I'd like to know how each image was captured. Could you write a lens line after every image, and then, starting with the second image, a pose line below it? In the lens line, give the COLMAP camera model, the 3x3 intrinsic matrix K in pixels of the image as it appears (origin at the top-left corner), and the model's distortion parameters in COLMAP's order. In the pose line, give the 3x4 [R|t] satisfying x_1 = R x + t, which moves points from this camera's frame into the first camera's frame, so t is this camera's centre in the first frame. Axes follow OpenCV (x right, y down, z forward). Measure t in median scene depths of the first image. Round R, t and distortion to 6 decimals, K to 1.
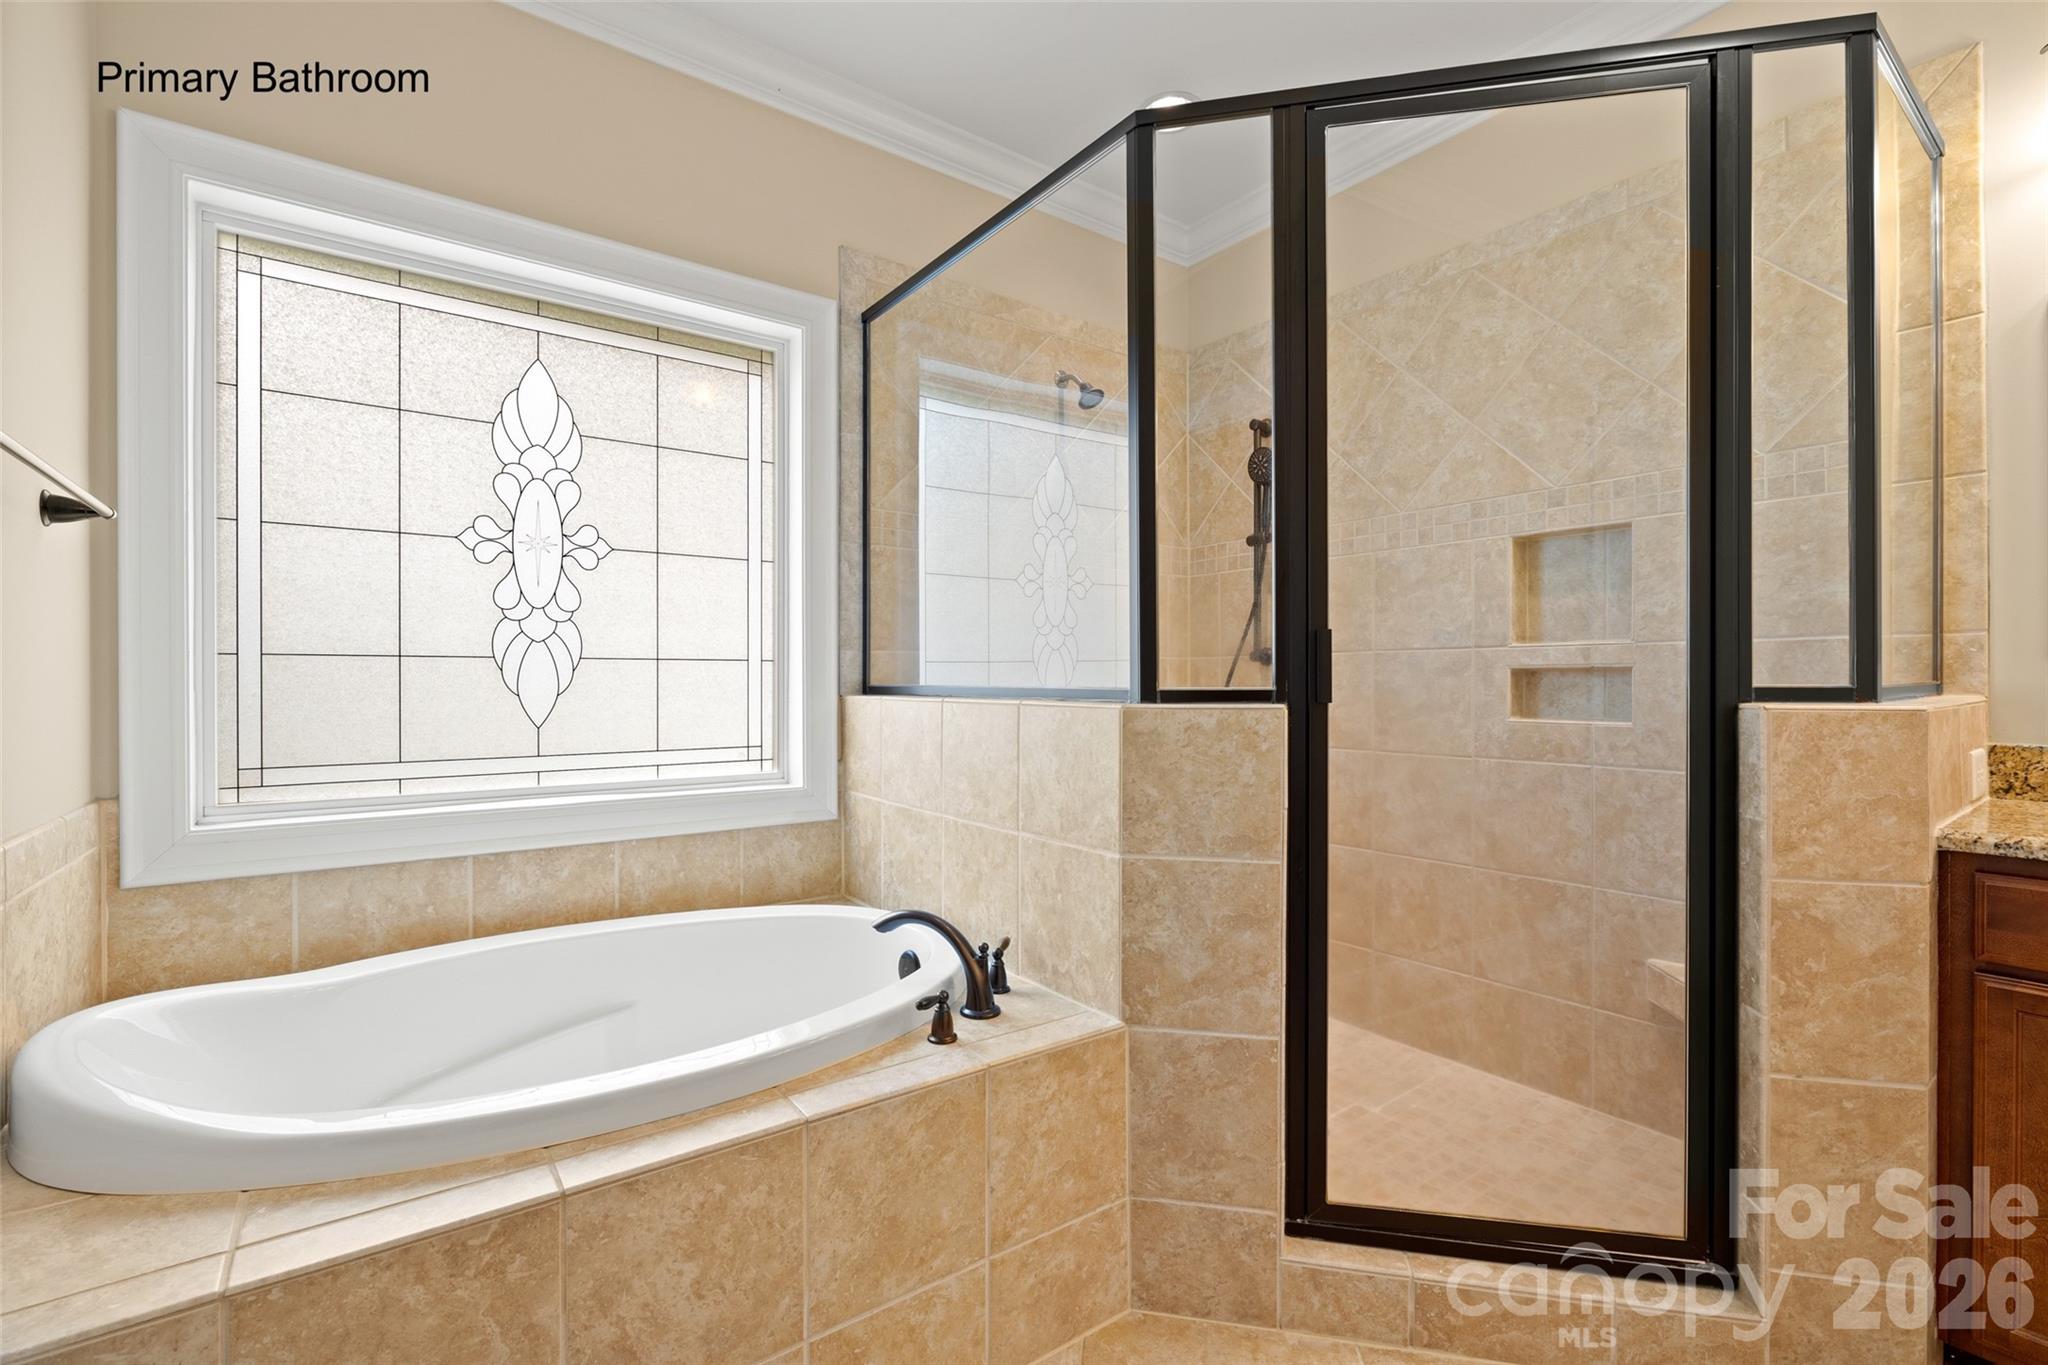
lens RADIAL K [[928.9, 0, 1027.1], [0, 928.9, 686.3], [0, 0, 1]] dist [-0.001119, -0.000098]
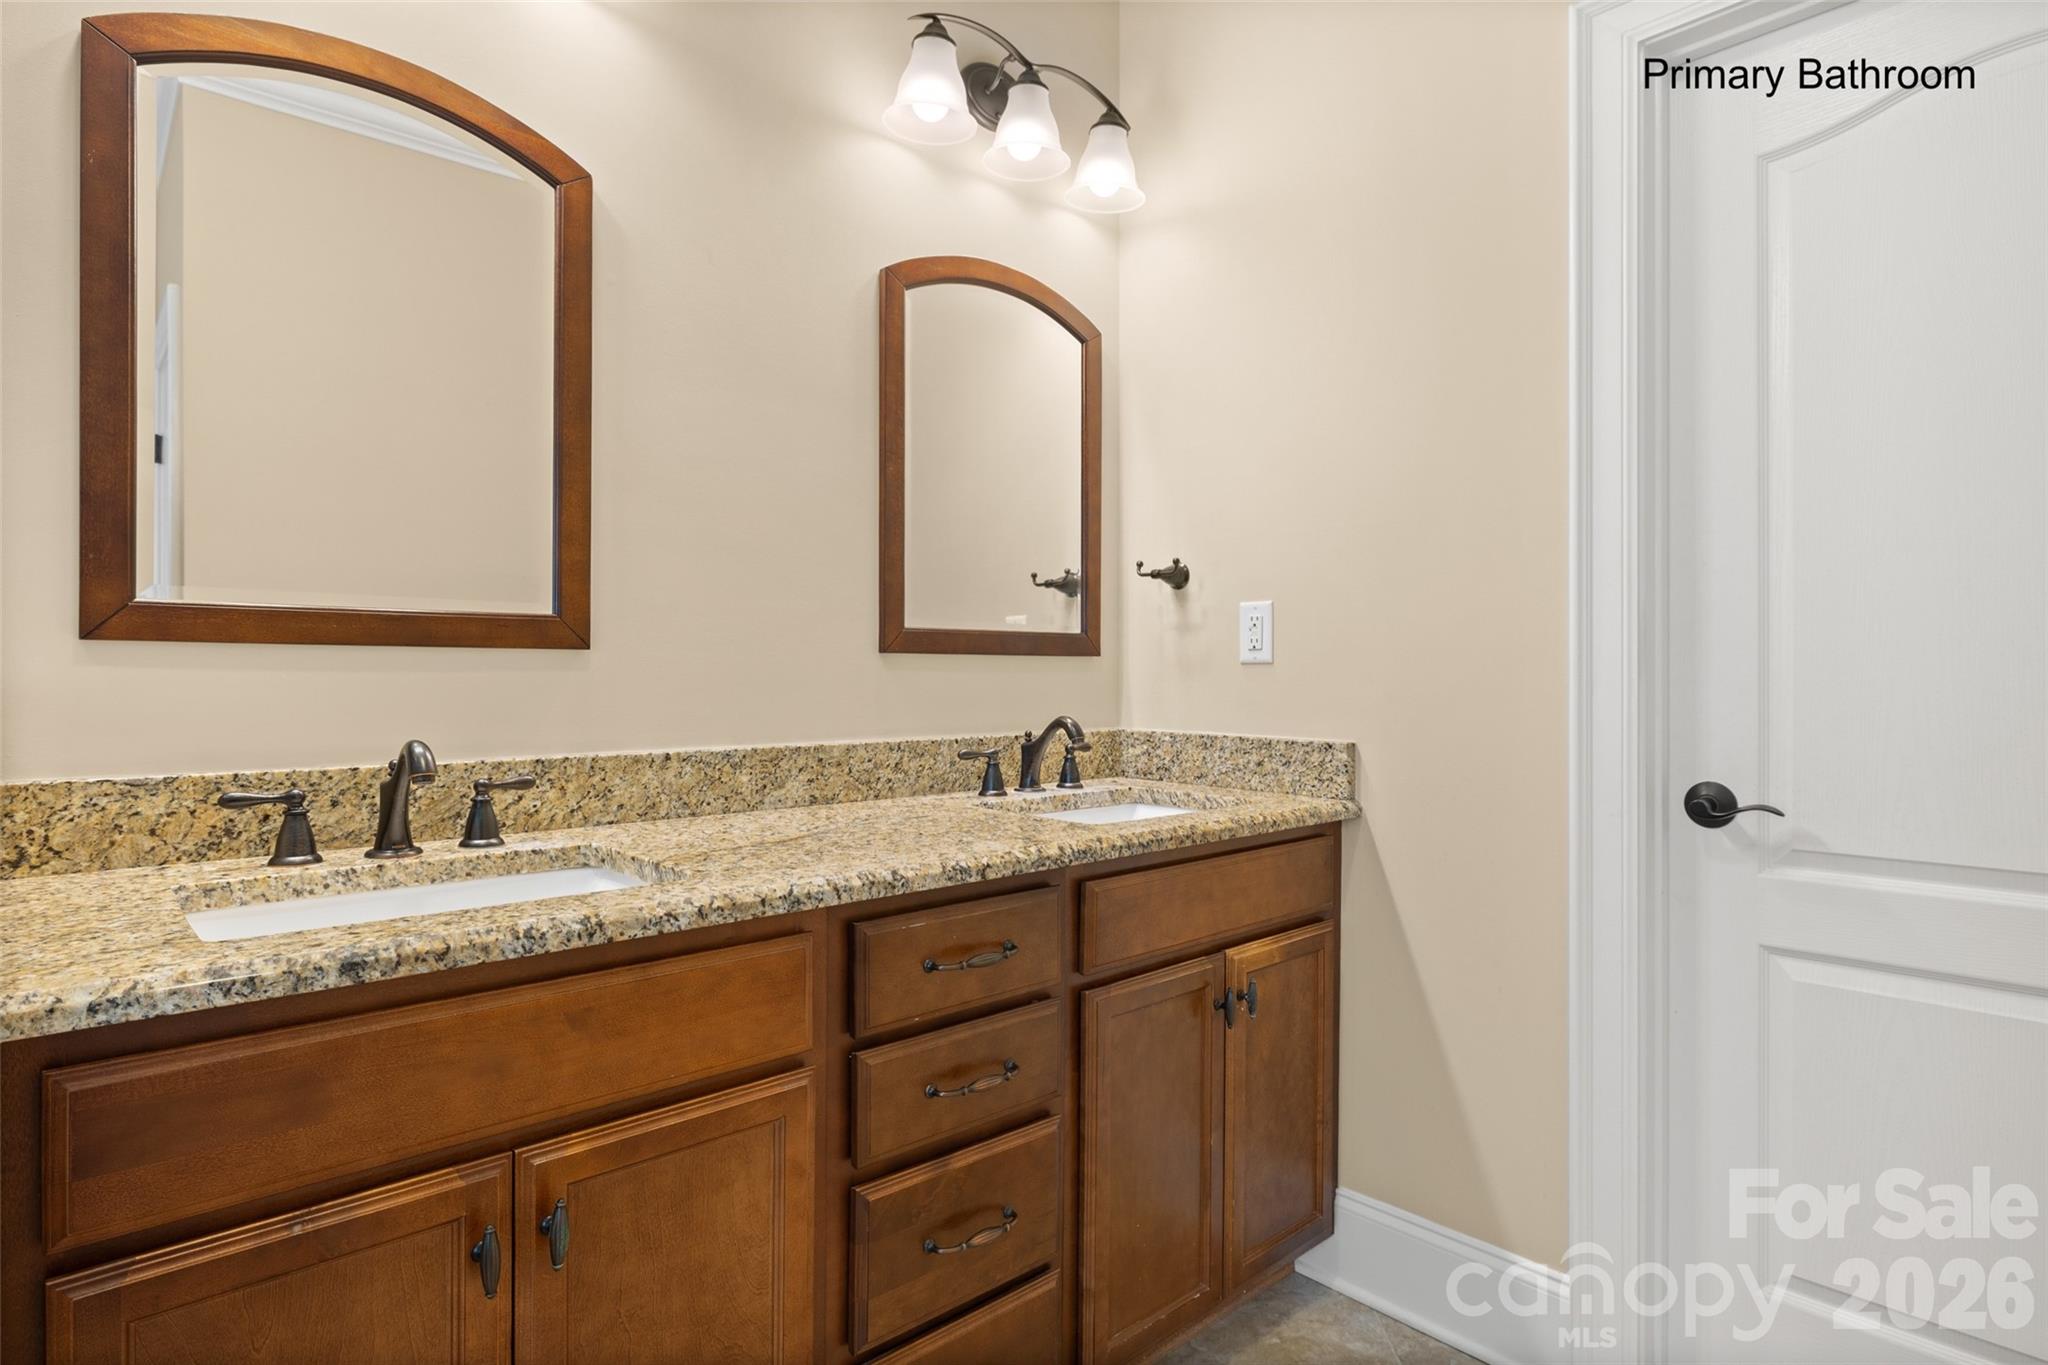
lens RADIAL K [[1071.7, 0, 1021.1], [0, 1071.7, 686.7], [0, 0, 1]] dist [-0.004034, 0.000289]
pose [[-0.089554, -0.008325, 0.995947, 0.437459], [-0.000664, 0.999965, 0.008299, -0.002253], [-0.995982, 0.000082, -0.089556, 0.555841]]
